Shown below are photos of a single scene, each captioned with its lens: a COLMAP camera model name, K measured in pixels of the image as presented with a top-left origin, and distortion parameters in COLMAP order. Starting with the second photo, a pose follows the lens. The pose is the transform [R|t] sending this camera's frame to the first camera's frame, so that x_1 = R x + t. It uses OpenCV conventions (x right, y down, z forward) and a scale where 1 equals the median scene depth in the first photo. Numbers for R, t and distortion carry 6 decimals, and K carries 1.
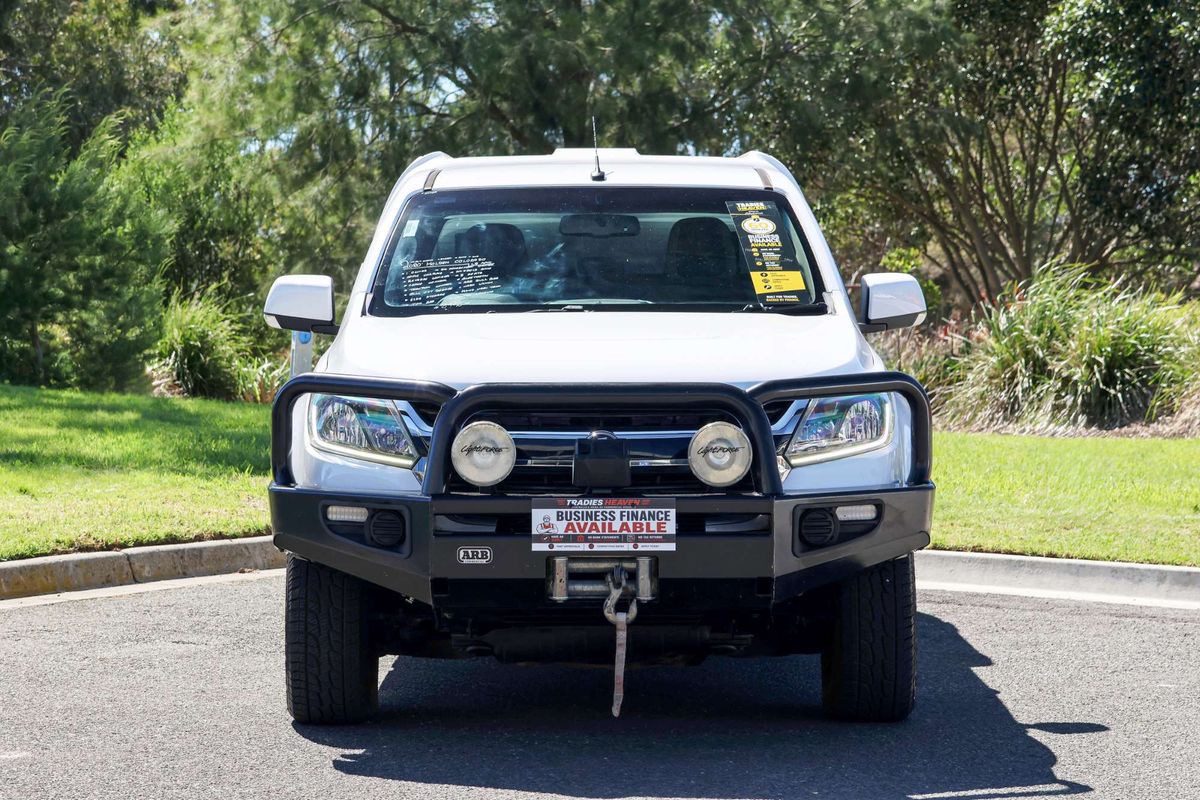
lens RADIAL K [[3255.4, 0, 600.0], [0, 3255.4, 400.0], [0, 0, 1]] dist [0.460297, 0.293185]
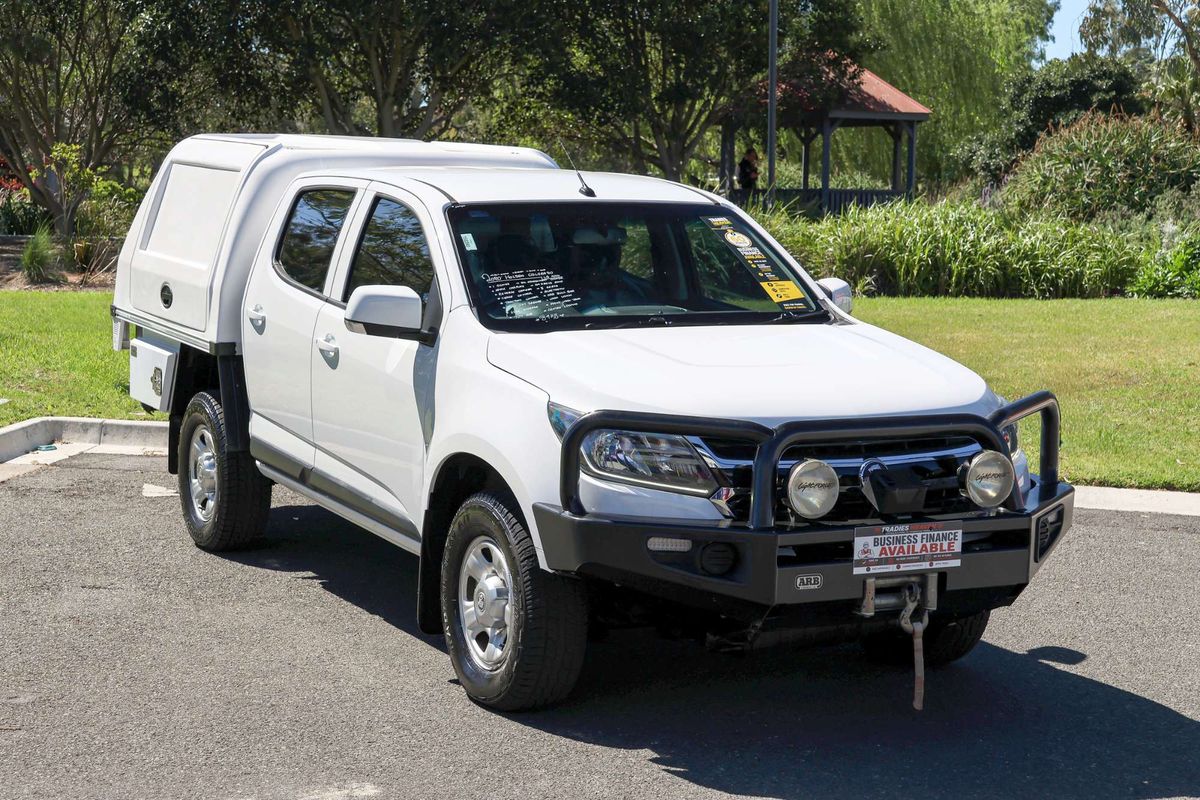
lens RADIAL K [[2139.0, 0, 600.0], [0, 2139.0, 400.0], [0, 0, 1]] dist [0.233648, 0.293053]
pose [[0.892252, -0.033780, 0.450272, -0.424529], [-0.005763, 0.996265, 0.086161, -0.075340], [-0.451500, -0.079473, 0.888725, 0.391212]]
